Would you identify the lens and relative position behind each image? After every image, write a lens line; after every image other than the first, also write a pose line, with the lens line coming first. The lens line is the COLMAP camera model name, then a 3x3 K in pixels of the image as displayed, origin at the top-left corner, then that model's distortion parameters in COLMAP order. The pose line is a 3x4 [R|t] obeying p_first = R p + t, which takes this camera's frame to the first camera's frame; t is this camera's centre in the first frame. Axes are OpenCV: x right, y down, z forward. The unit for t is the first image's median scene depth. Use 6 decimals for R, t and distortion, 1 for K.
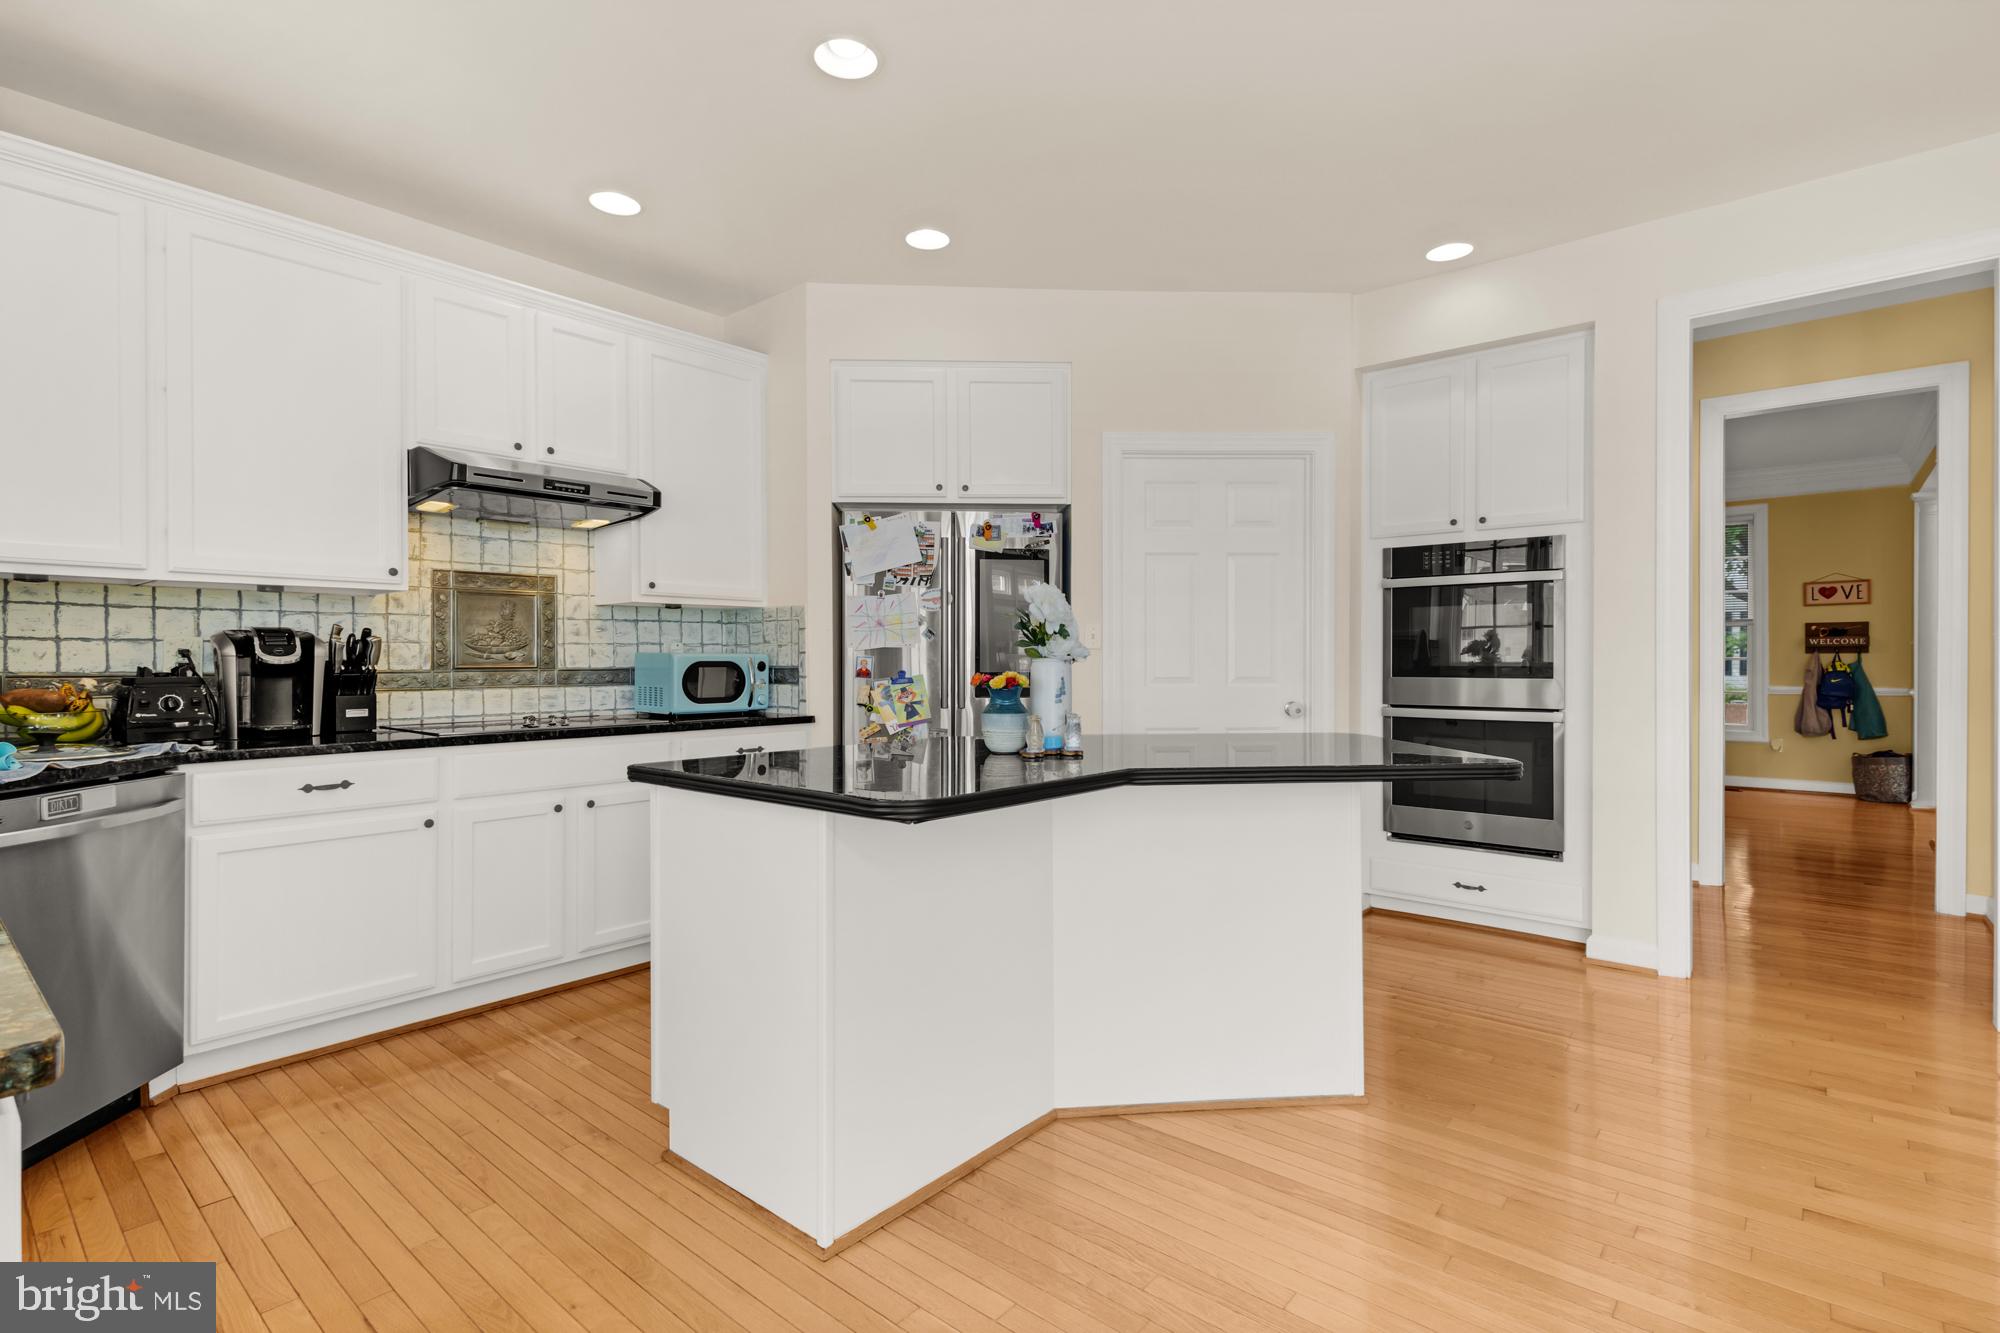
lens RADIAL K [[947.0, 0, 987.0], [0, 947.0, 659.1], [0, 0, 1]] dist [0.008656, -0.000317]
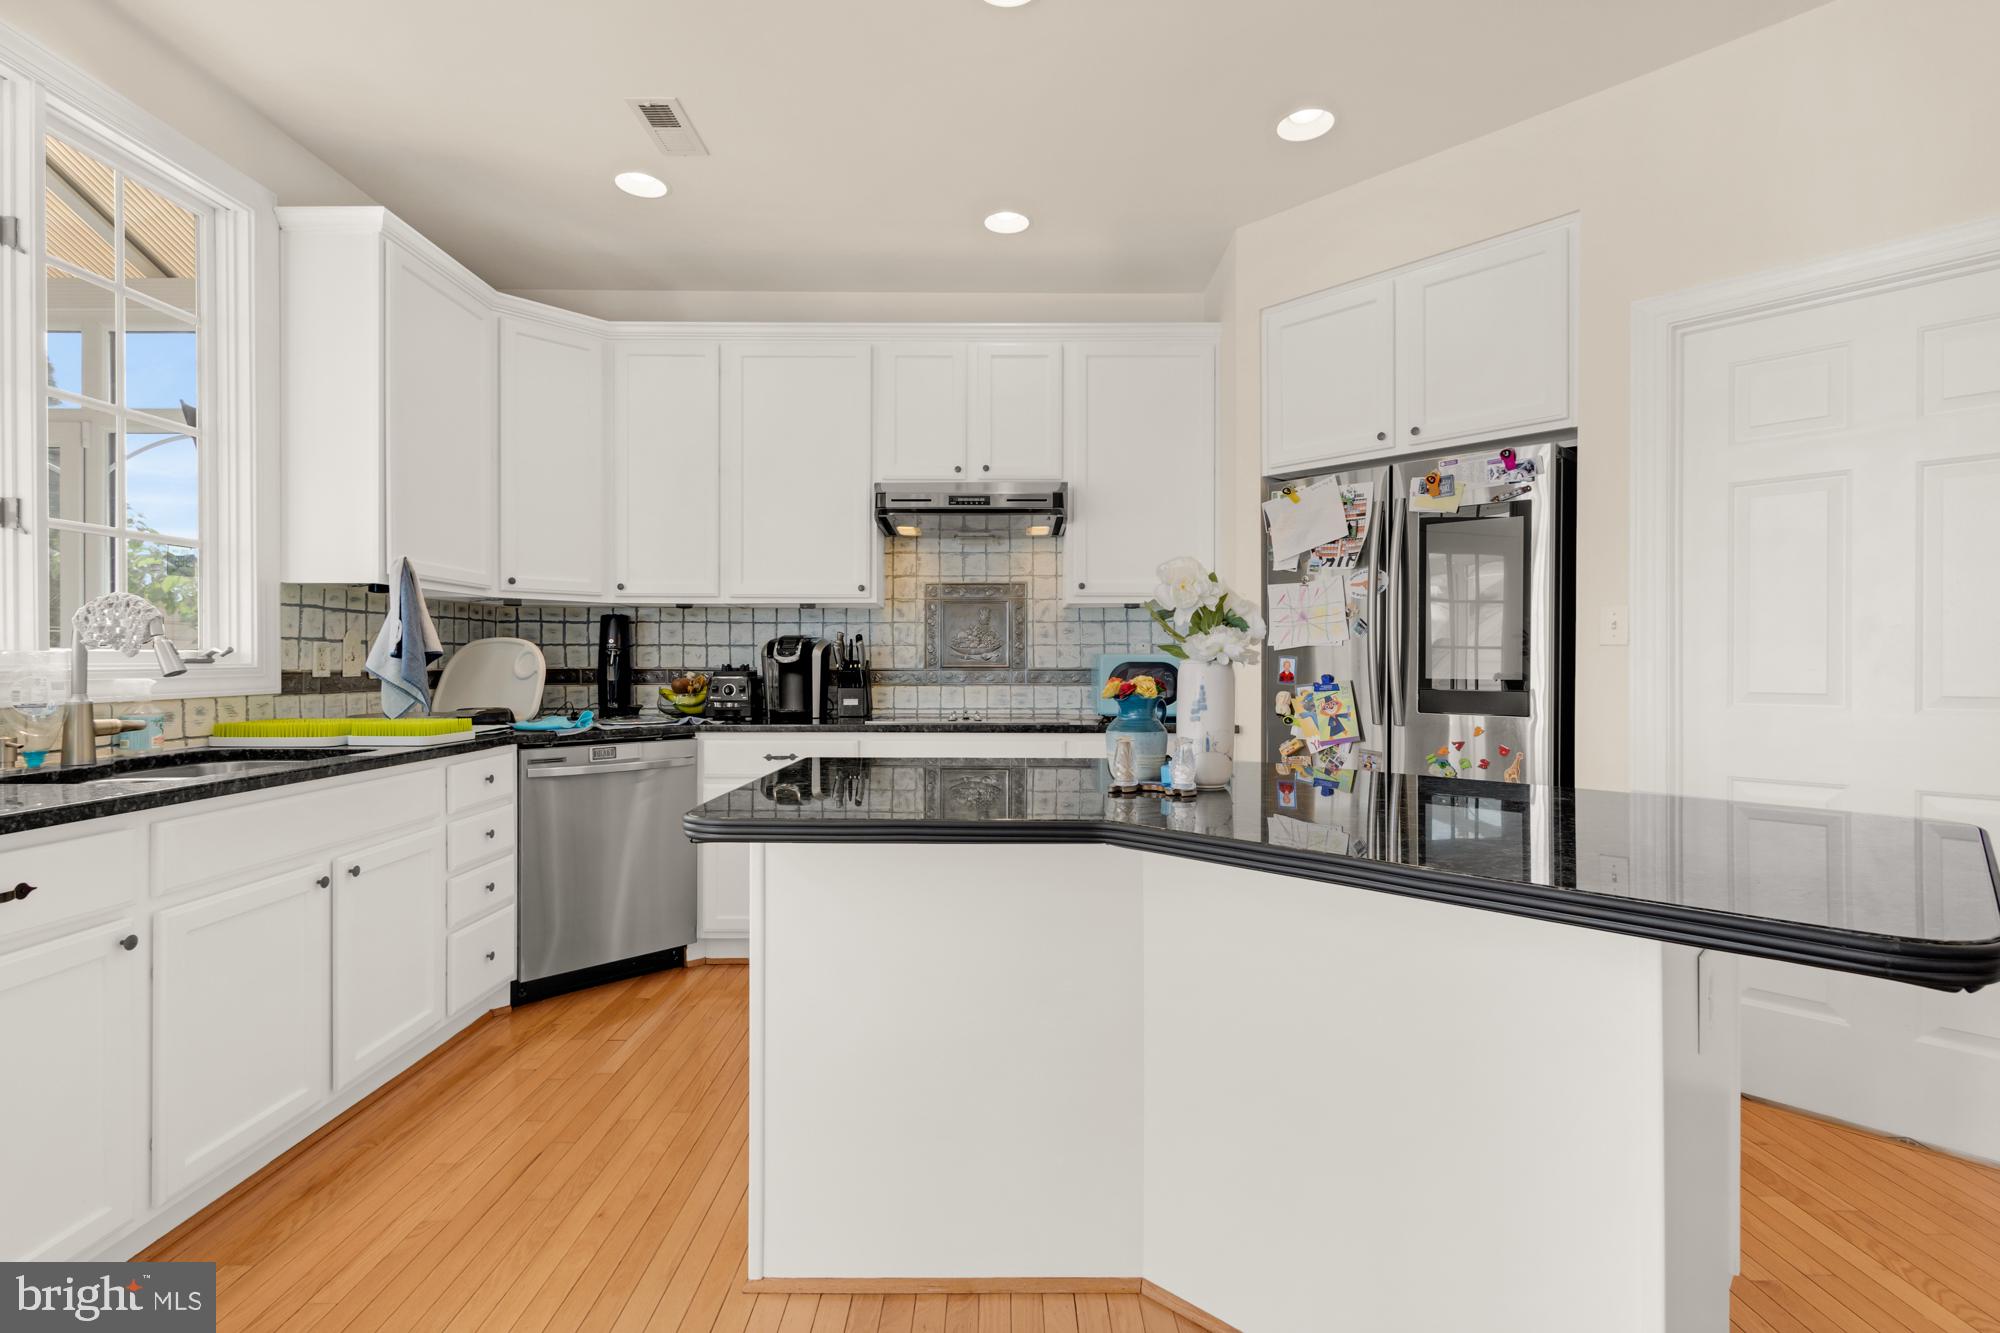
lens RADIAL K [[947.0, 0, 1020.4], [0, 947.0, 662.9], [0, 0, 1]] dist [0.008656, -0.000317]
pose [[0.651552, 0.005100, -0.758587, 0.355102], [-0.002335, 0.999986, 0.004717, -0.001176], [0.758601, -0.001302, 0.651555, 0.288027]]
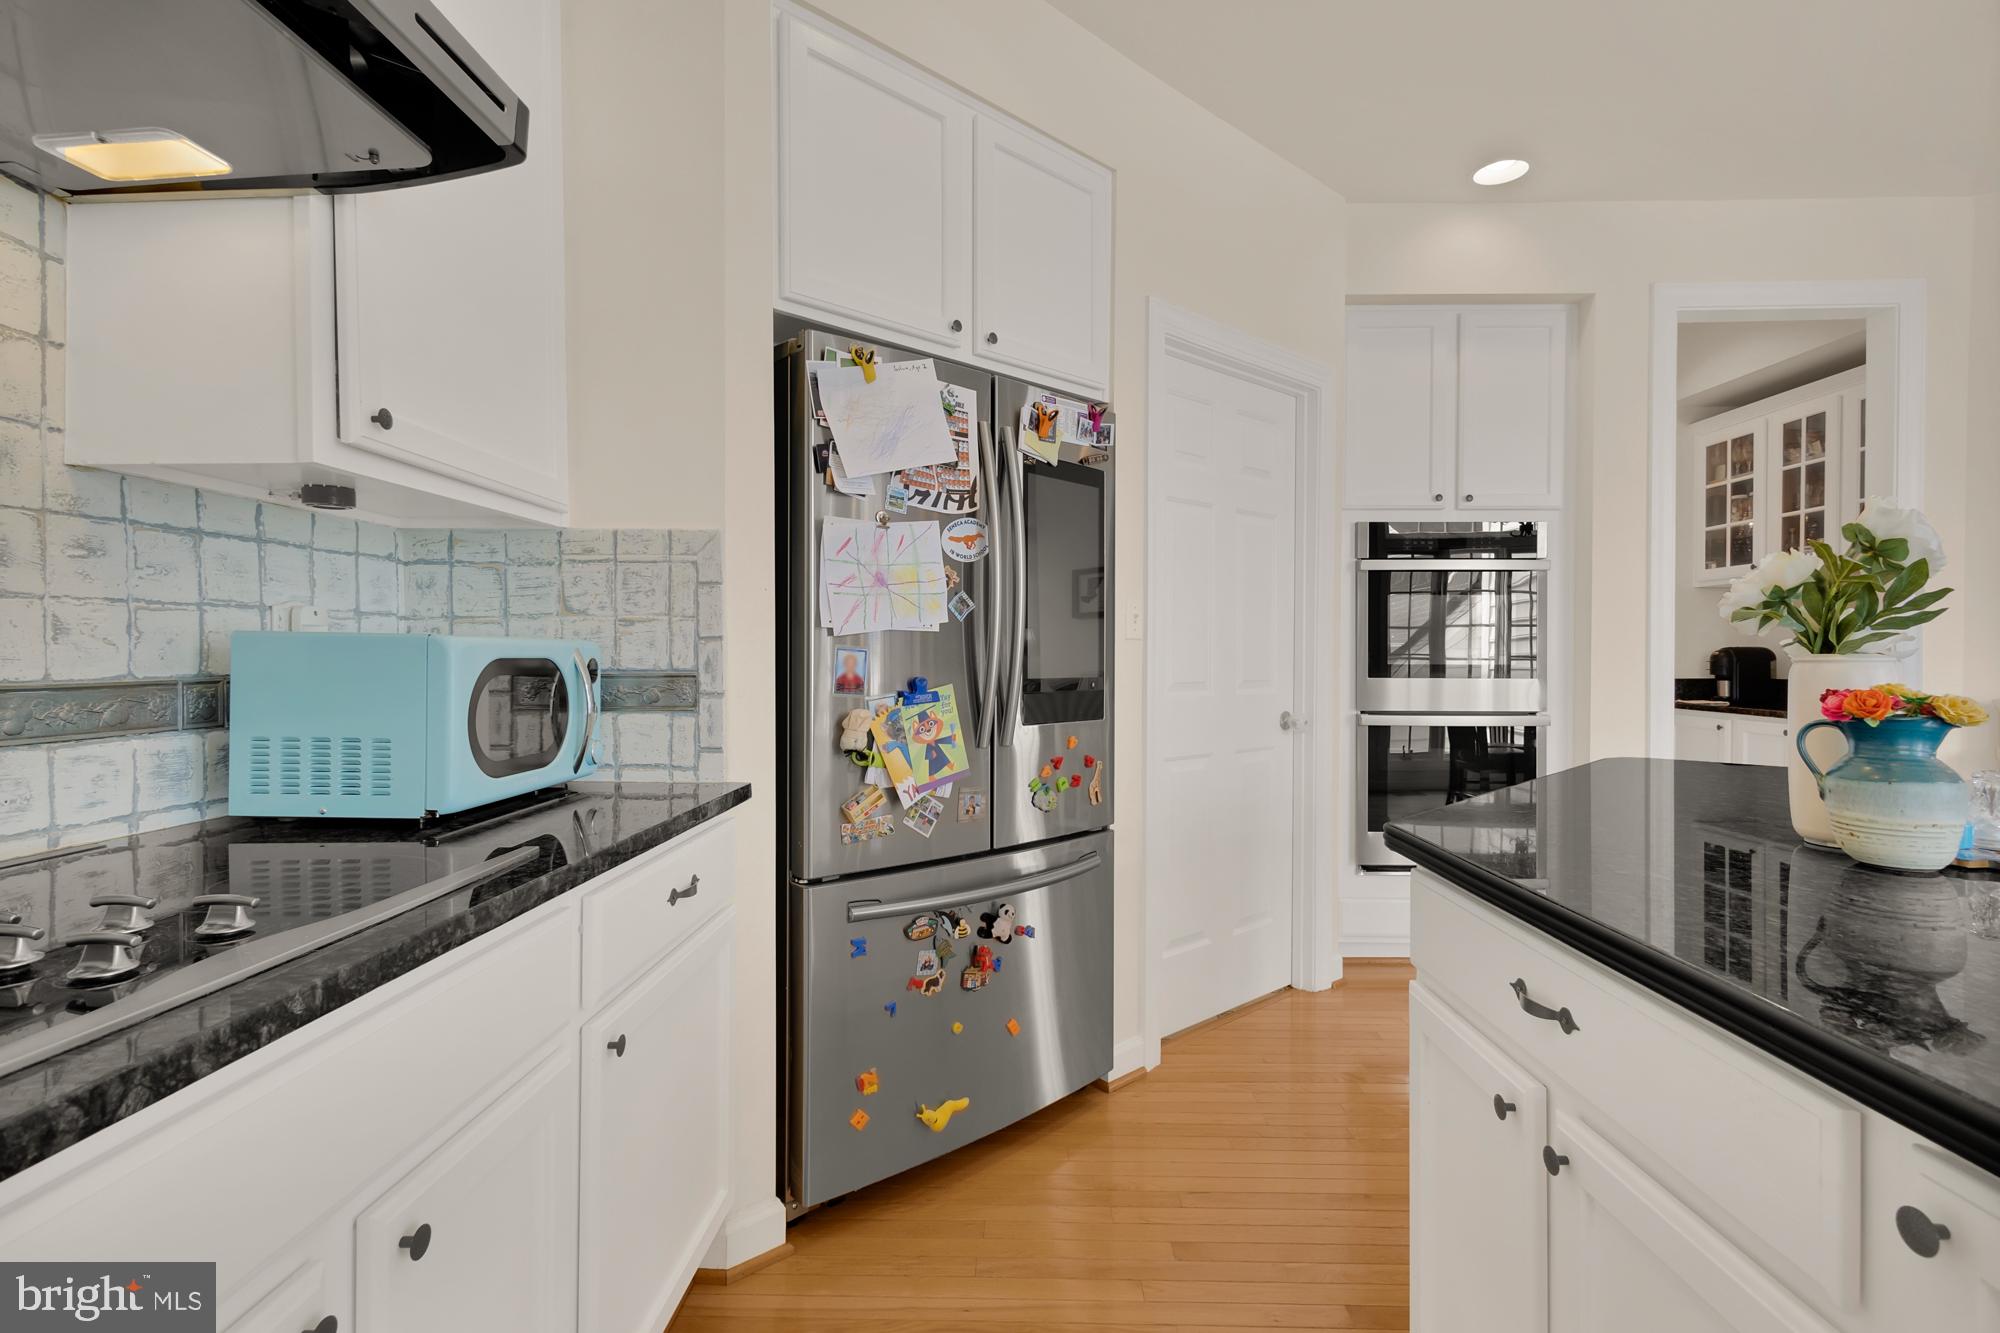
lens RADIAL K [[947.0, 0, 970.6], [0, 947.0, 652.6], [0, 0, 1]] dist [0.008656, -0.000317]
pose [[0.775108, 0.004741, 0.631811, -0.388944], [-0.003068, 0.999988, -0.003741, 0.000884], [-0.631821, 0.000961, 0.775113, 0.610573]]
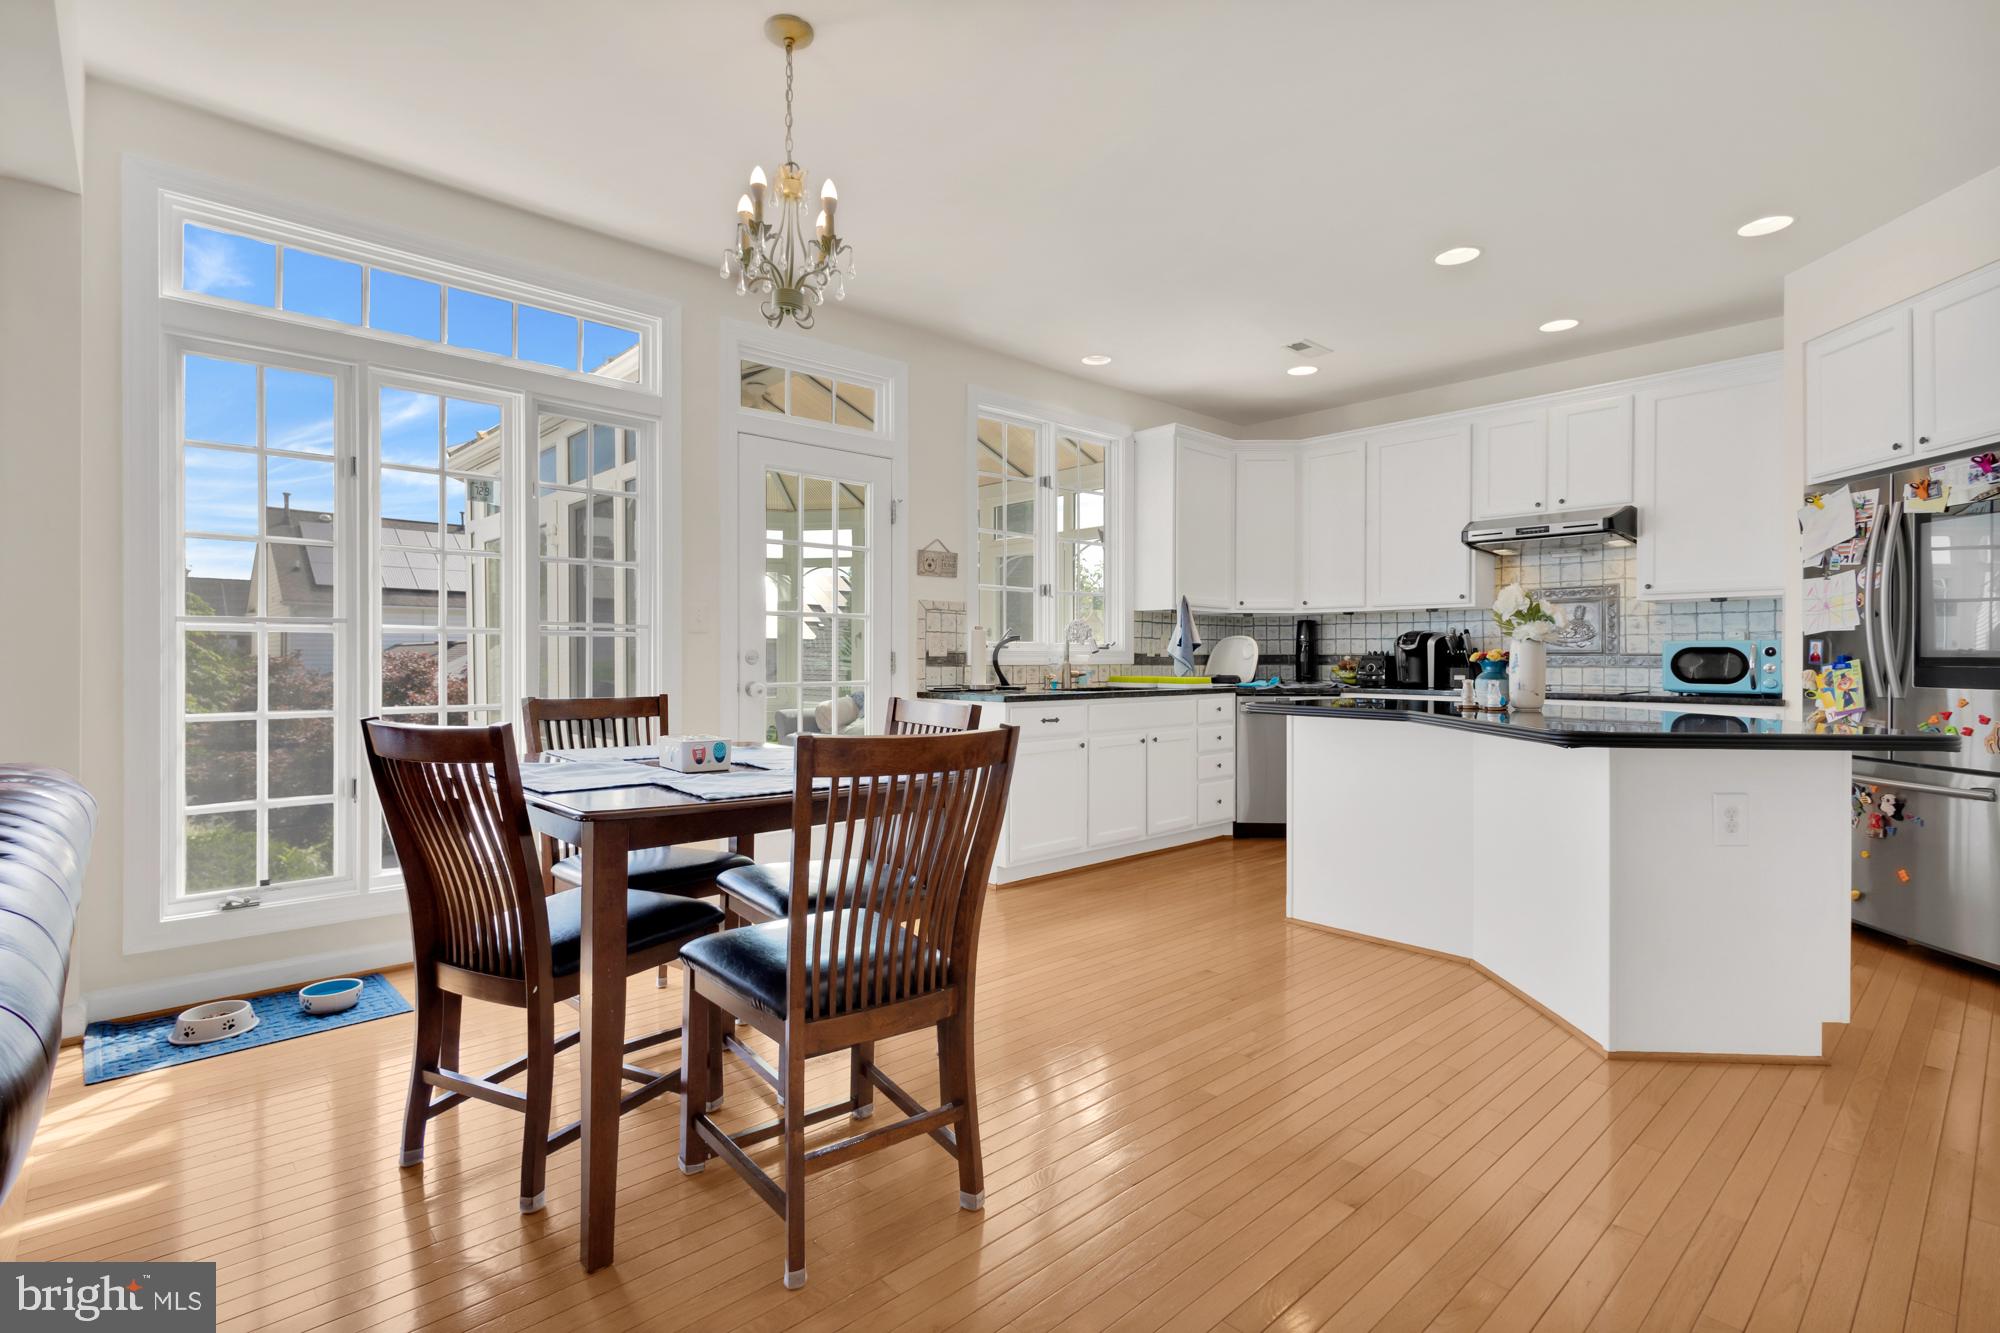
lens RADIAL K [[947.0, 0, 927.6], [0, 947.0, 653.4], [0, 0, 1]] dist [0.008656, -0.000317]
pose [[-0.190137, -0.002892, -0.981753, 1.025072], [-0.003133, 0.999992, -0.002339, 0.015444], [0.981753, 0.002631, -0.190145, 0.298203]]
